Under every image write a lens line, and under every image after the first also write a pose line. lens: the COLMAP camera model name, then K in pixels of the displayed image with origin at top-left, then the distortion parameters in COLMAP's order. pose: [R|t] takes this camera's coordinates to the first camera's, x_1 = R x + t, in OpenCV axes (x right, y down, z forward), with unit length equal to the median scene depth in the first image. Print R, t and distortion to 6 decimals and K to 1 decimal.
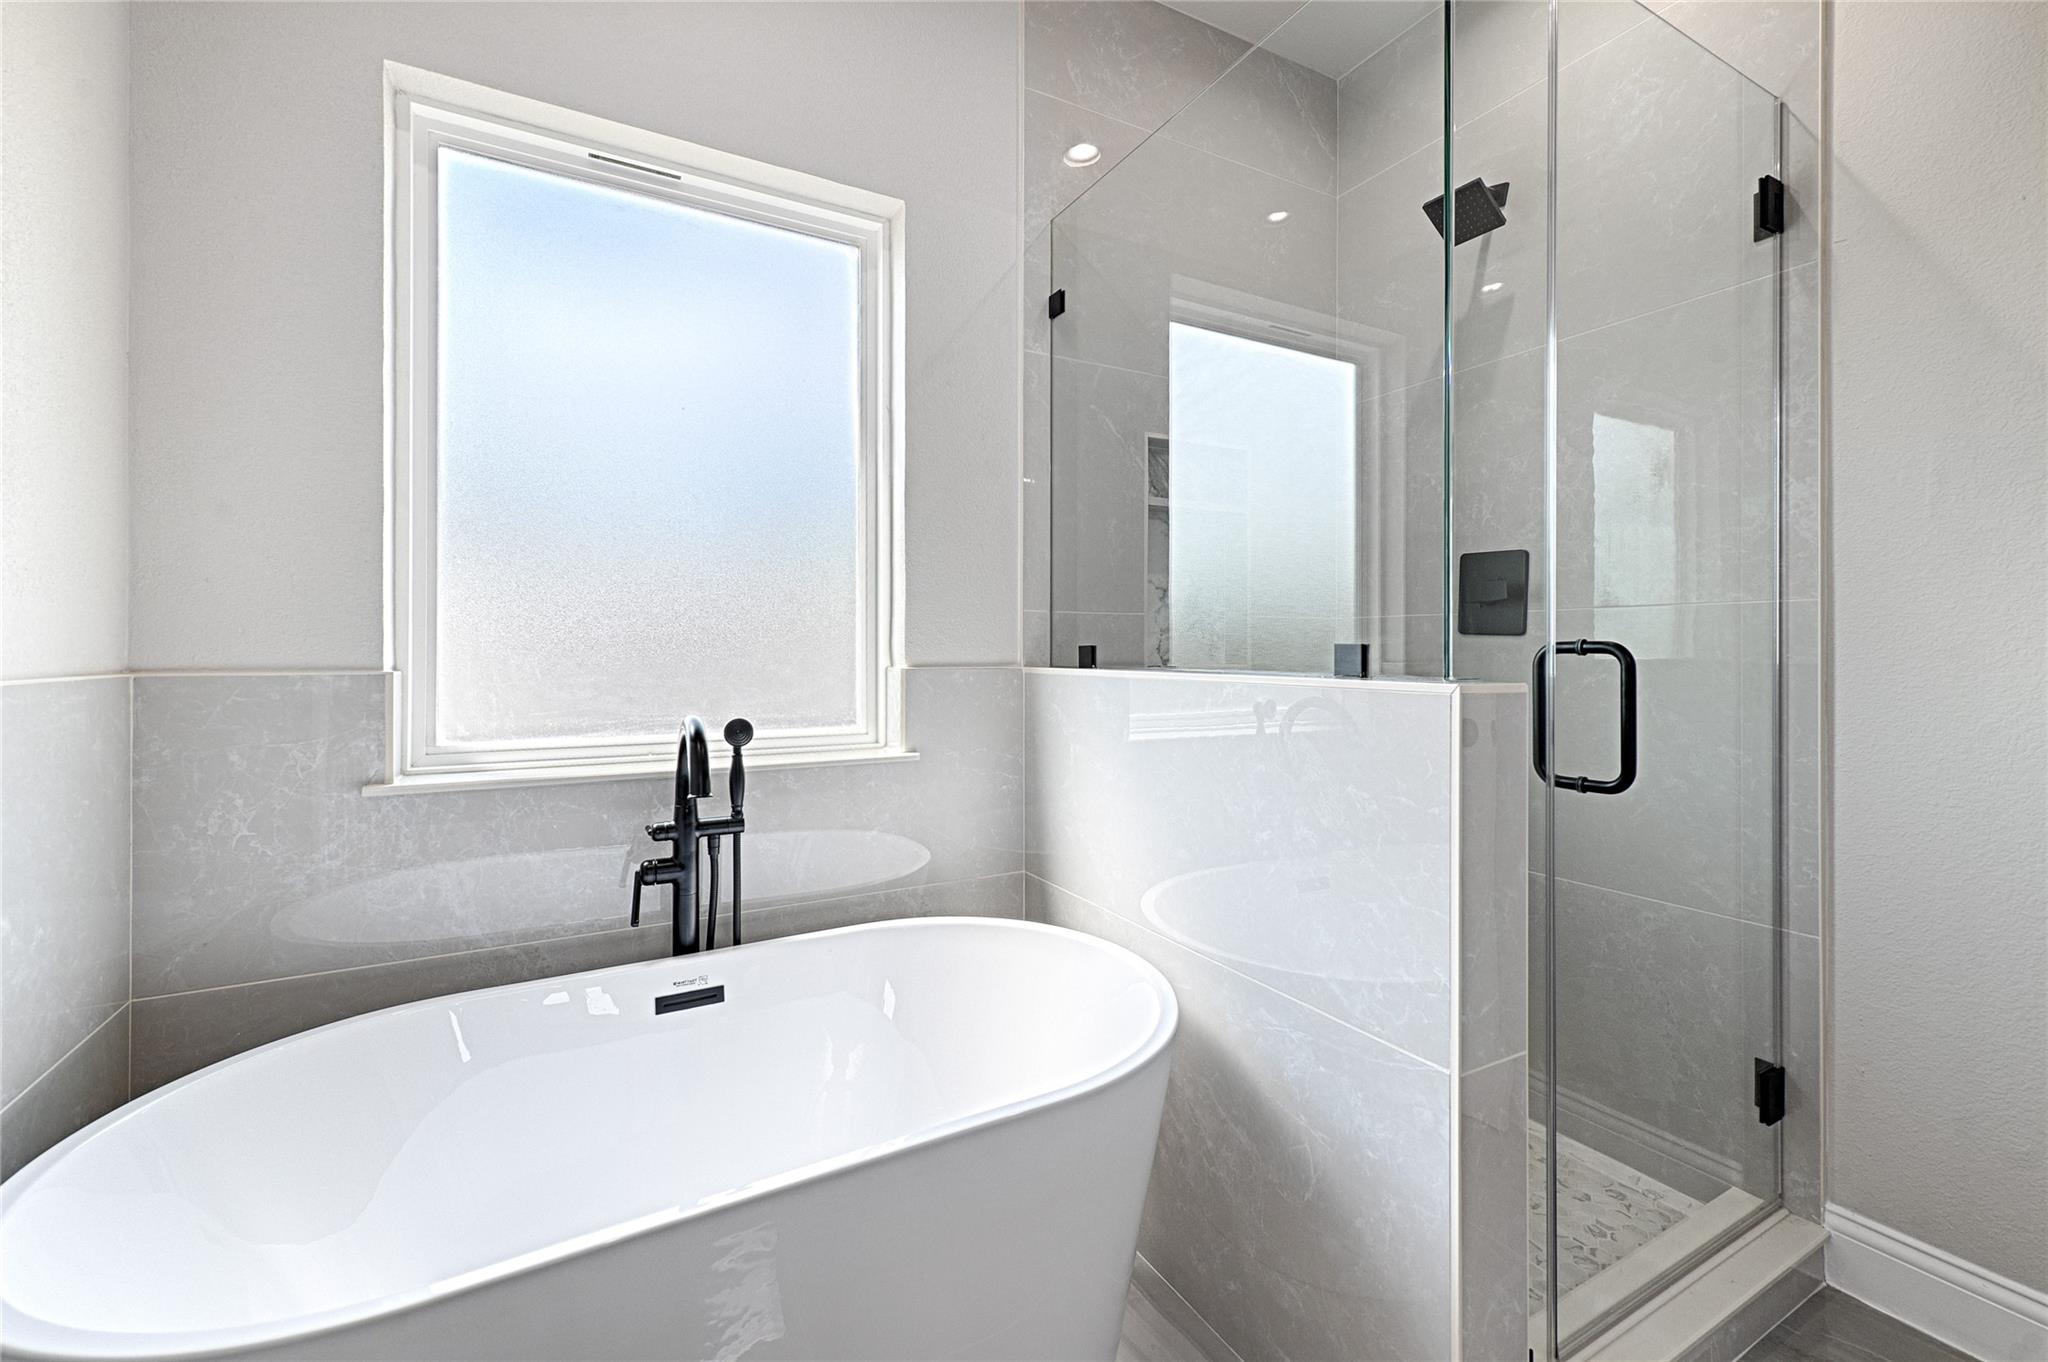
lens RADIAL K [[868.6, 0, 1022.9], [0, 868.6, 639.6], [0, 0, 1]] dist [0.025787, 0.000034]
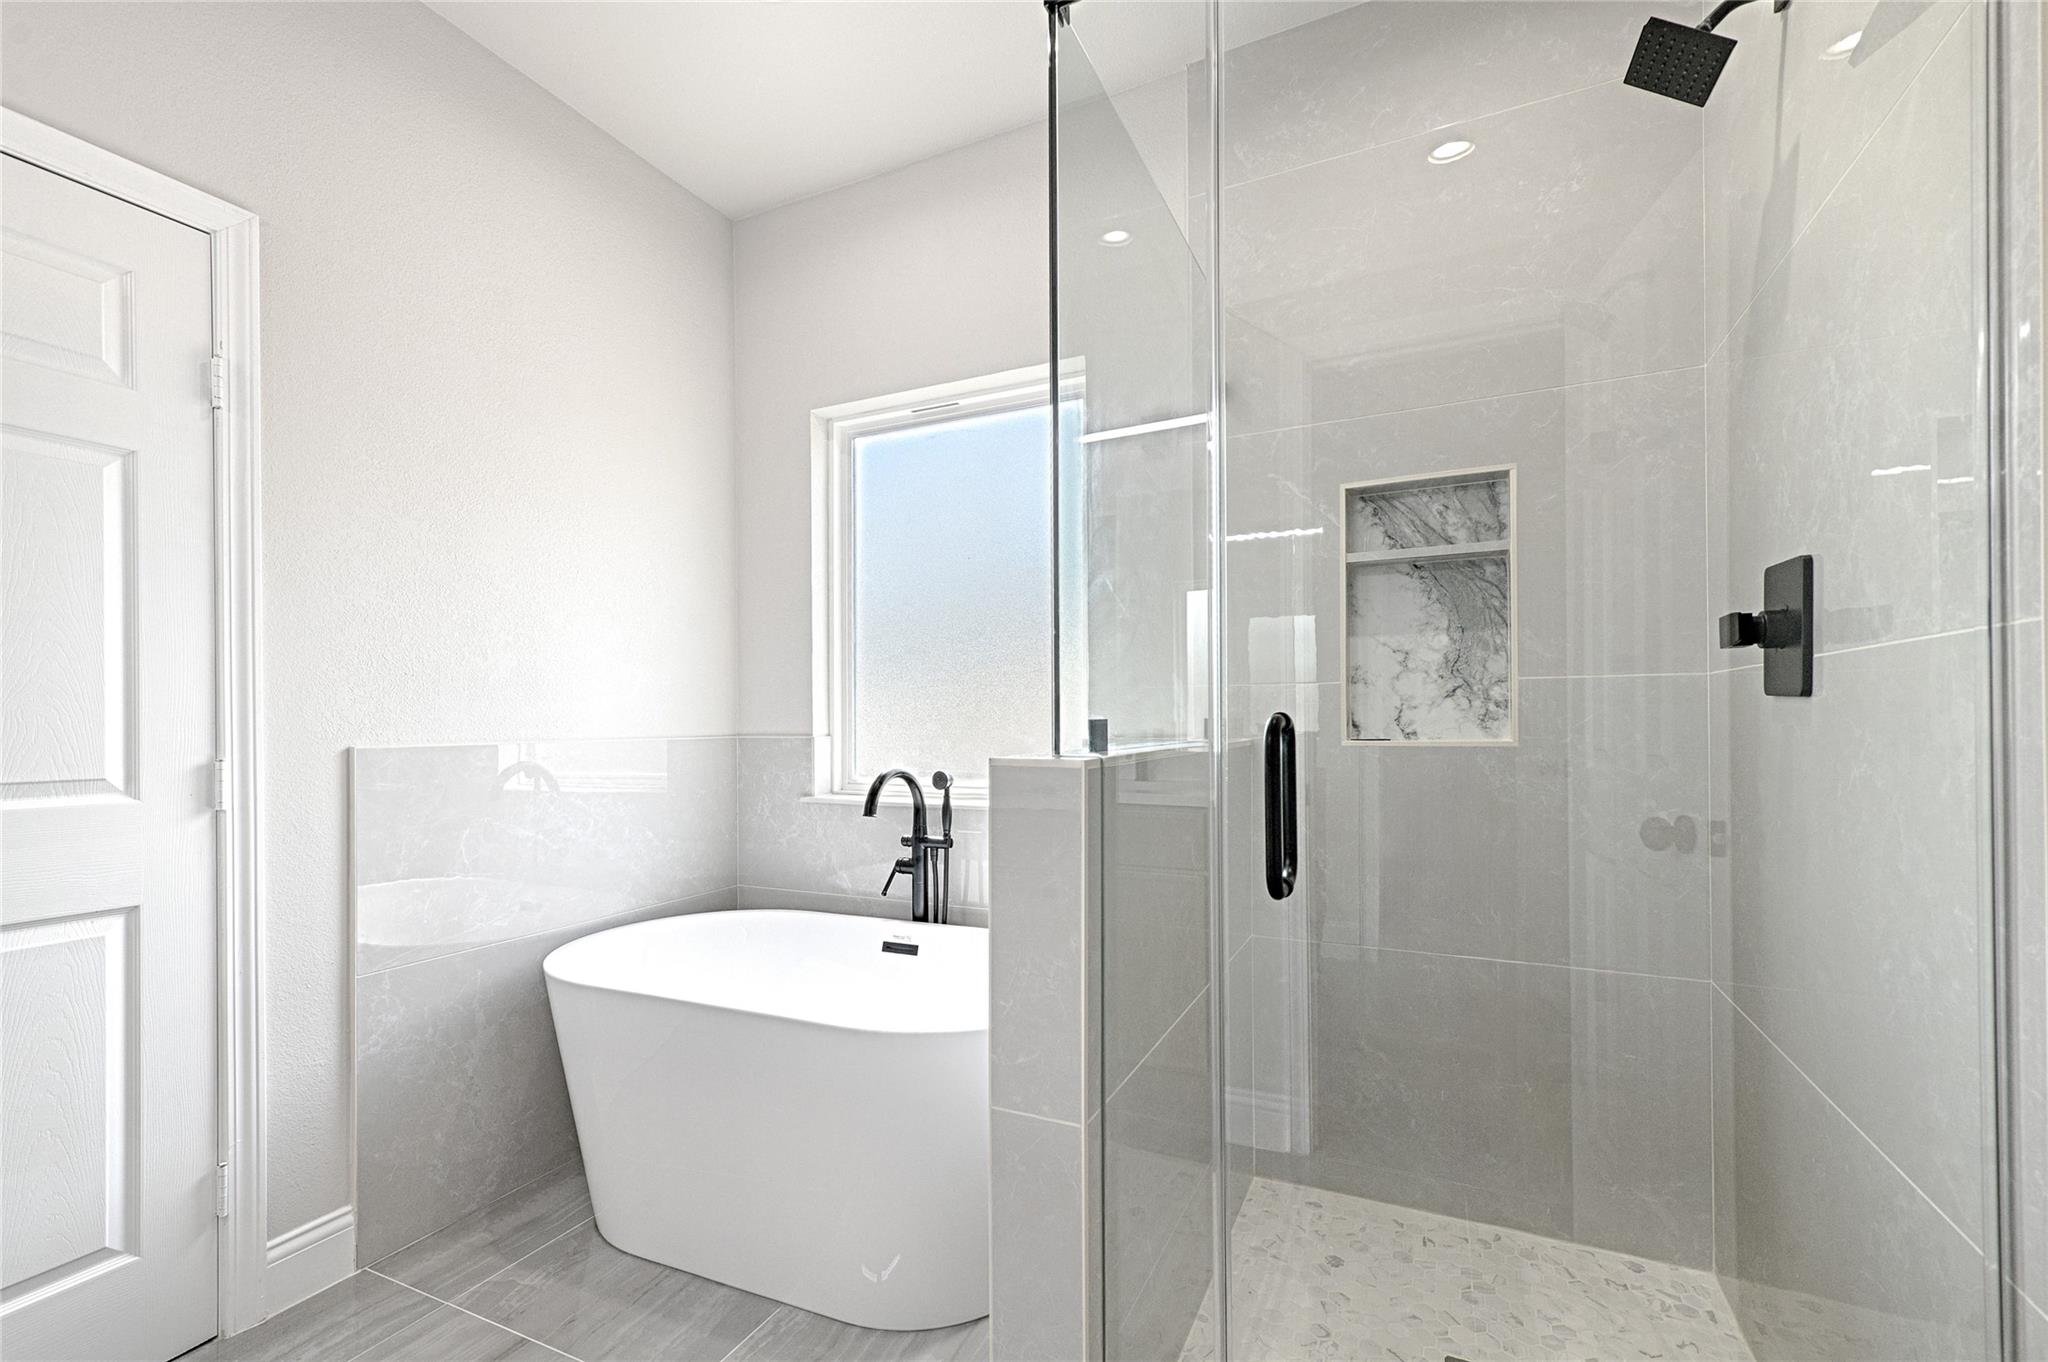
lens RADIAL K [[850.6, 0, 1021.4], [0, 850.6, 715.5], [0, 0, 1]] dist [-0.000210, -0.000015]
pose [[0.578231, -0.008673, -0.815827, 0.927250], [0.017117, 0.999852, 0.001502, -0.003831], [0.815694, -0.014833, 0.578294, 0.283835]]
